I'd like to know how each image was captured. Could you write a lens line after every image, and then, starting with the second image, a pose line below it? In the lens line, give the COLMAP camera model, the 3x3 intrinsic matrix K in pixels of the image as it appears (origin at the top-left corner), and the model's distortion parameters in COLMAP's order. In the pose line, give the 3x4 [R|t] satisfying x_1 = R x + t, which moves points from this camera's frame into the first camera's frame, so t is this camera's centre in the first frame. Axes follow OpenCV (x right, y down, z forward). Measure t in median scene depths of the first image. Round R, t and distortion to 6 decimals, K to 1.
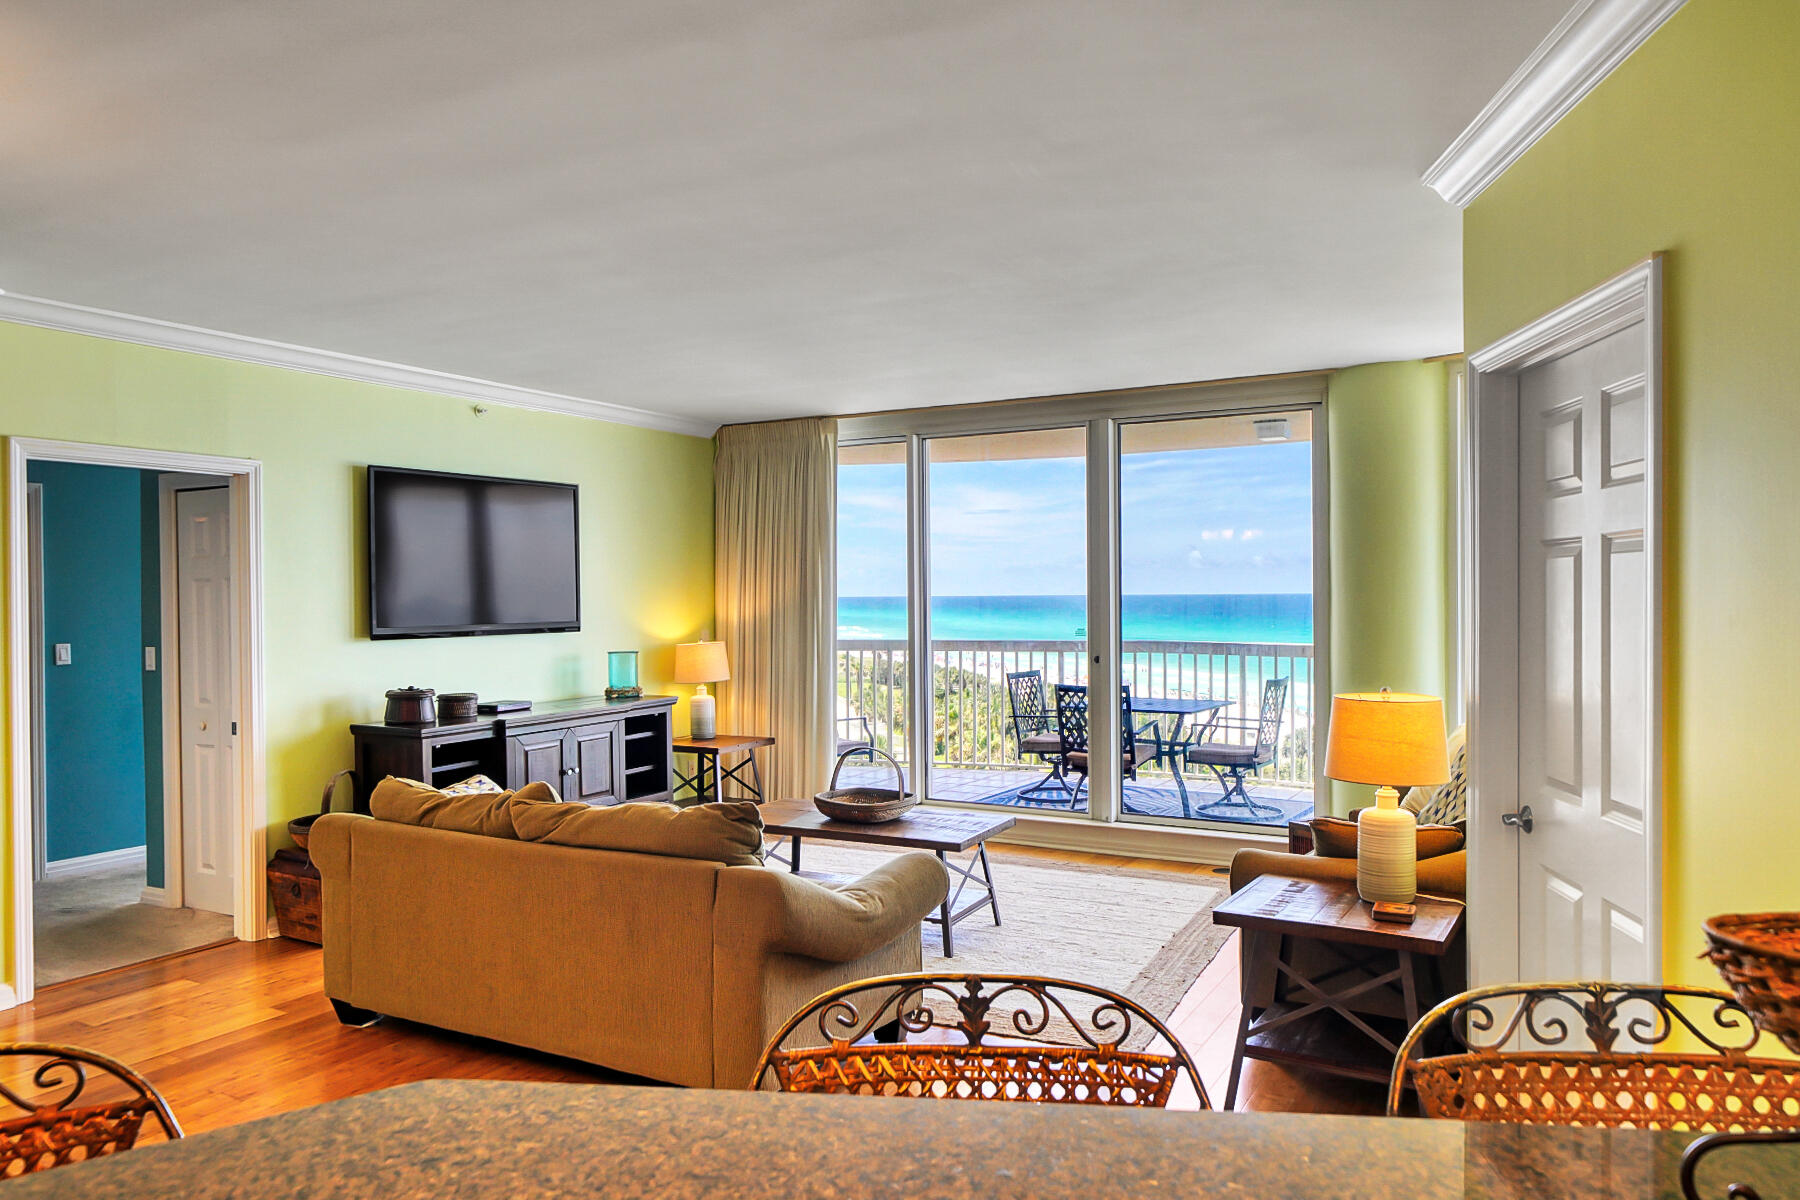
lens RADIAL K [[1233.4, 0, 910.3], [0, 1233.4, 583.3], [0, 0, 1]] dist [0.005531, 0.003252]
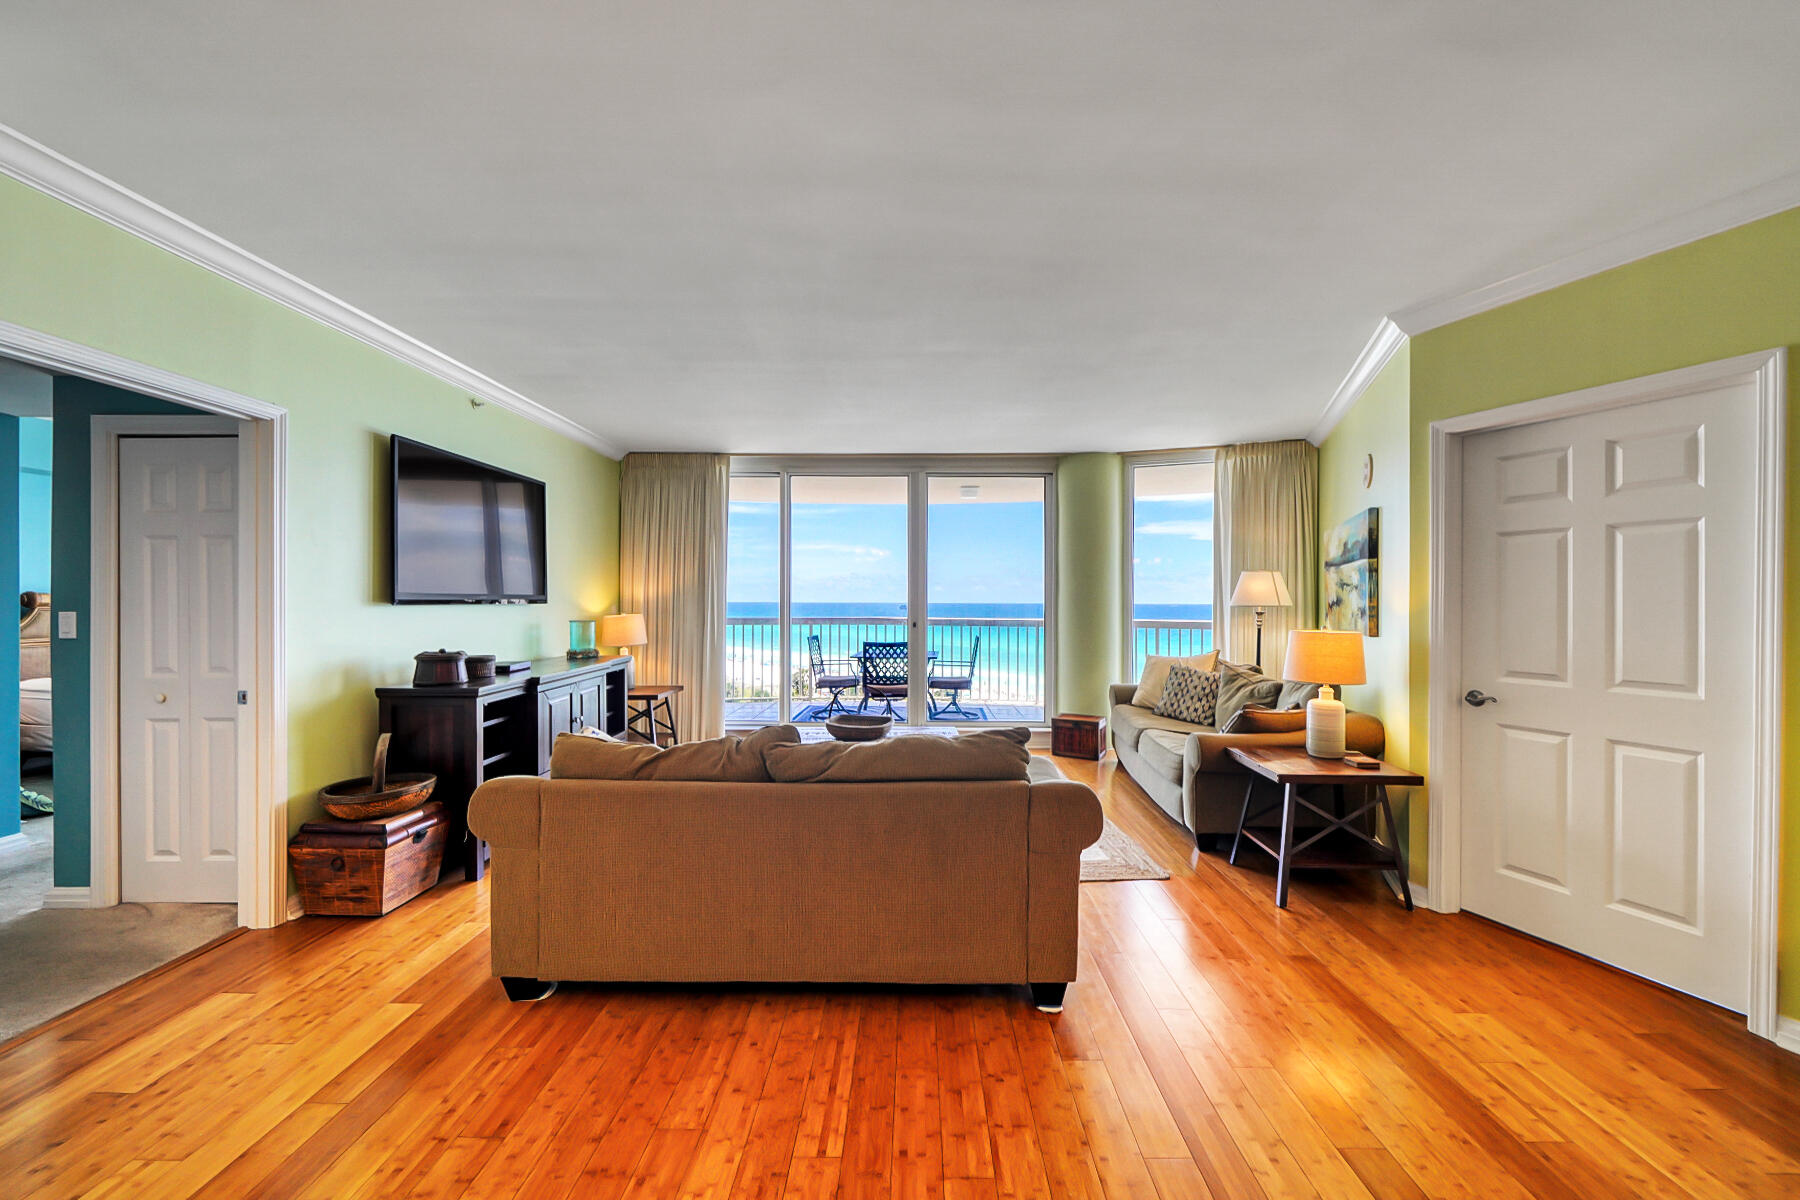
lens RADIAL K [[684.0, 0, 930.3], [0, 684.0, 592.3], [0, 0, 1]] dist [0.003080, -0.000518]
pose [[0.876813, 0.014910, 0.480600, -0.274636], [-0.013218, 0.999889, -0.006906, 0.028987], [-0.480649, -0.000298, 0.876913, 0.247805]]
